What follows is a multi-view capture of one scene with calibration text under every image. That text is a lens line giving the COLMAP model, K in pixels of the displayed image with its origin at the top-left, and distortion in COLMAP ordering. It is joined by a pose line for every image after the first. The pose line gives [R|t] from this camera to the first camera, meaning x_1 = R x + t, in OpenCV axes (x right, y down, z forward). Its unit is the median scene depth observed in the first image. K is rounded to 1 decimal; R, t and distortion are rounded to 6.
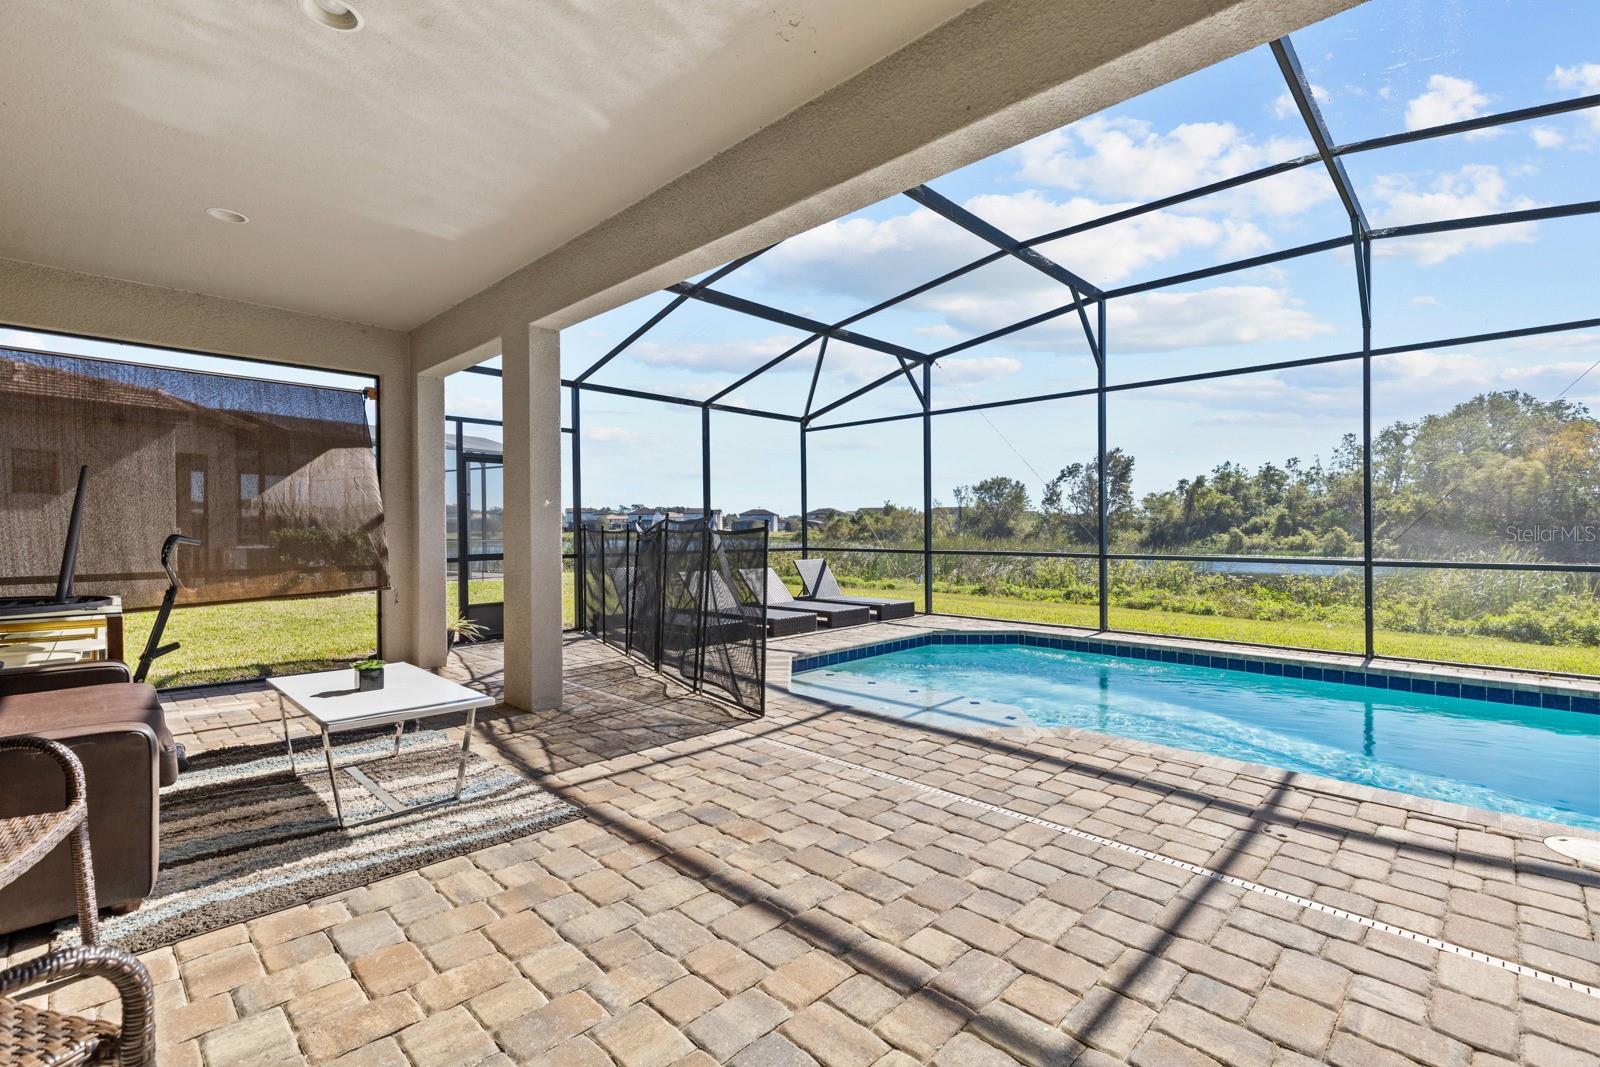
lens RADIAL K [[717.8, 0, 800.0], [0, 717.8, 533.5], [0, 0, 1]] dist [0.001213, 0.000033]
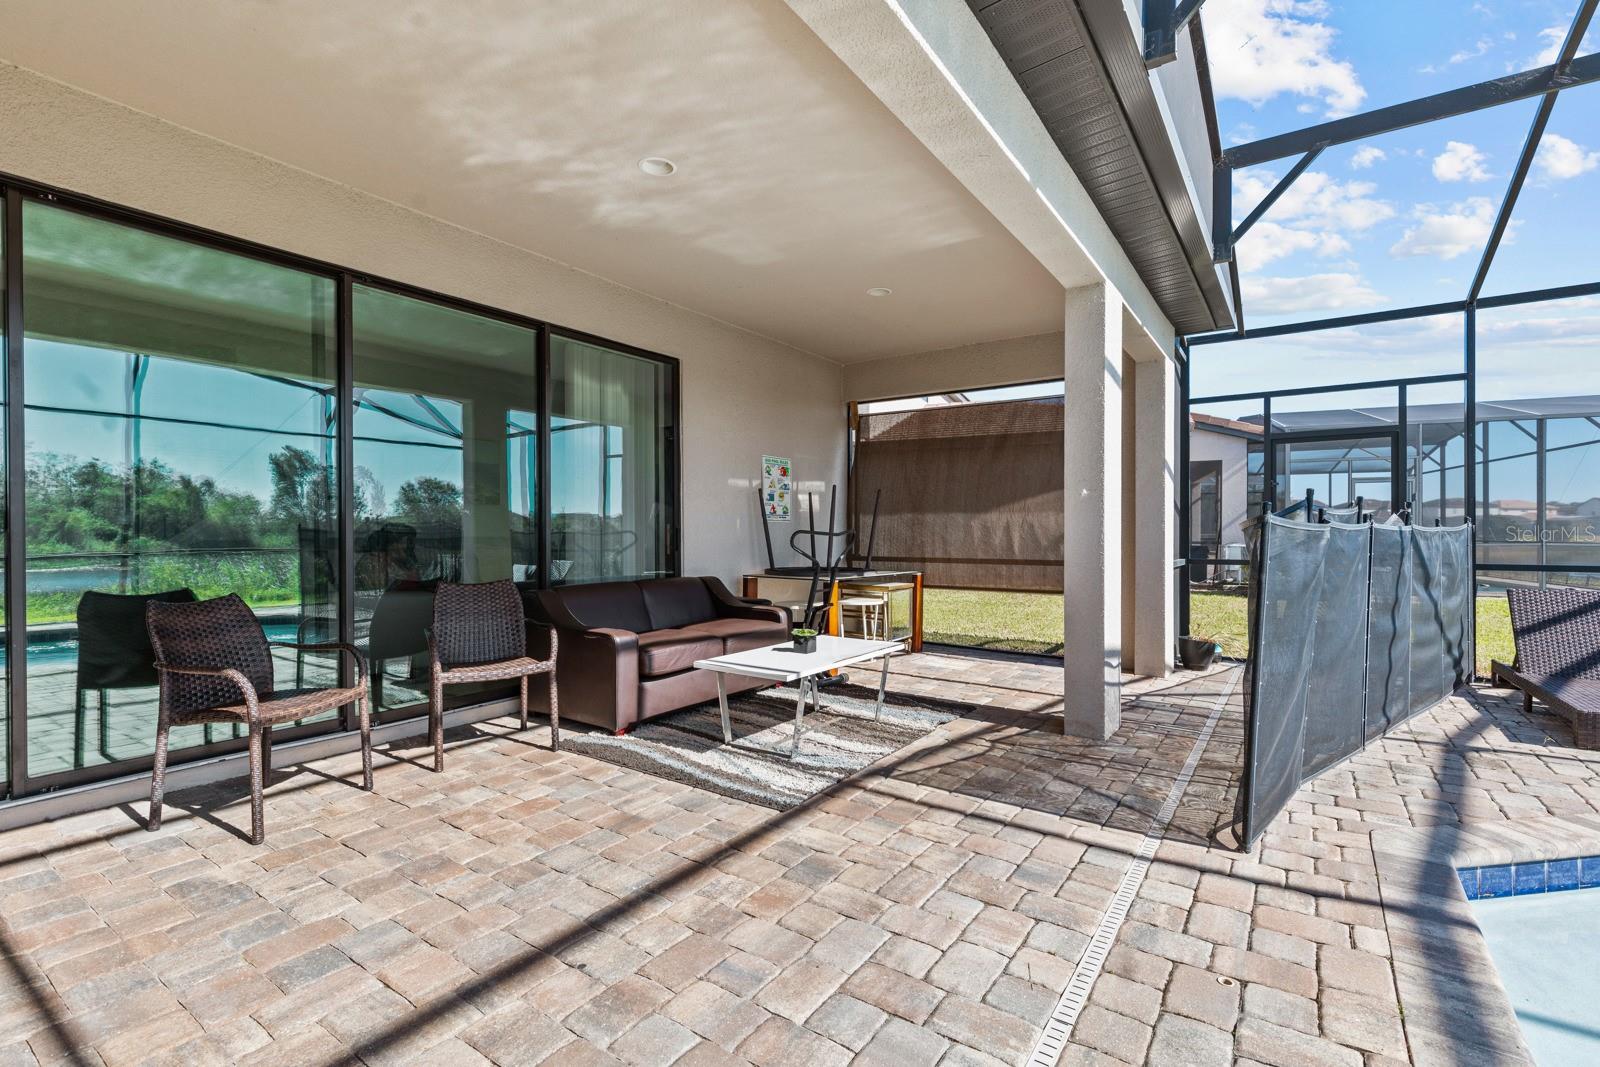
lens RADIAL K [[726.2, 0, 800.0], [0, 726.2, 533.5], [0, 0, 1]] dist [-0.015431, 0.000015]
pose [[0.170449, 0.004207, -0.985357, 0.633525], [-0.006110, 0.999976, 0.003213, 0.012436], [0.985348, 0.005473, 0.170471, 0.799570]]
